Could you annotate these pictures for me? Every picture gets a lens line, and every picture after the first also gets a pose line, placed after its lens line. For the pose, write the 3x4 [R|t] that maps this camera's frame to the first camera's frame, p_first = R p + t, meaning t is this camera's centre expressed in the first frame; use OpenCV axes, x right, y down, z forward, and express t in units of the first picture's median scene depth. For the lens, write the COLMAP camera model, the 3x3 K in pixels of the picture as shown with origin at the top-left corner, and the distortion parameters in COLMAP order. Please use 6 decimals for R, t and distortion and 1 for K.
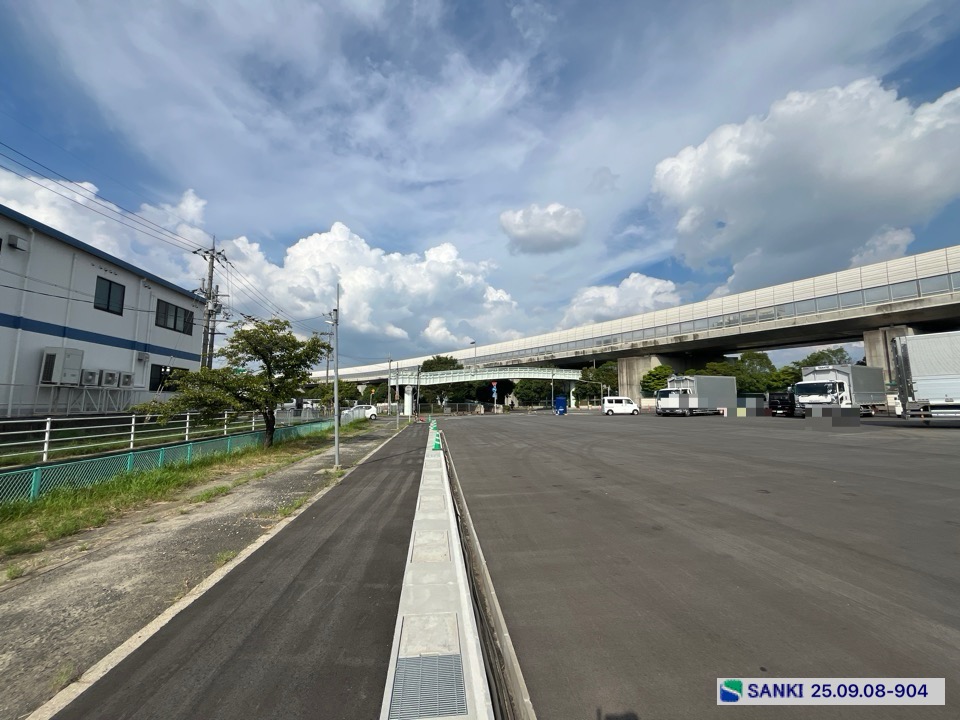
lens RADIAL K [[389.6, 0, 476.8], [0, 389.6, 360.5], [0, 0, 1]] dist [-0.003306, 0.000101]
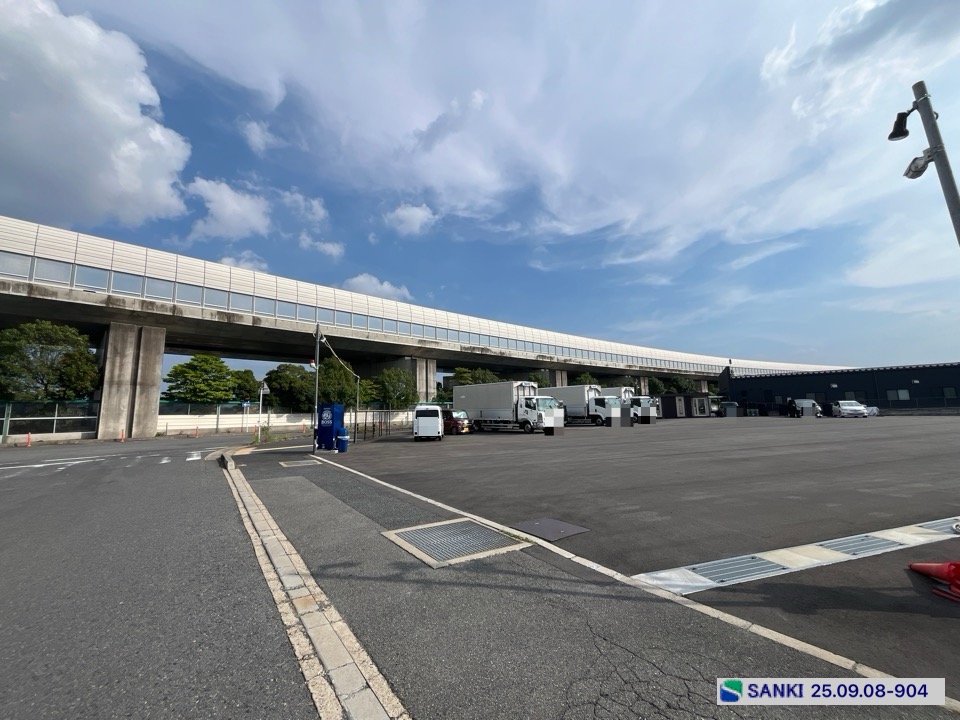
lens RADIAL K [[389.6, 0, 476.8], [0, 389.6, 360.5], [0, 0, 1]] dist [-0.003306, 0.000101]
pose [[-0.195283, 0.146631, 0.969724, -0.171774], [-0.081944, 0.982864, -0.165120, 0.102302], [-0.977318, -0.111708, -0.179921, 0.925716]]
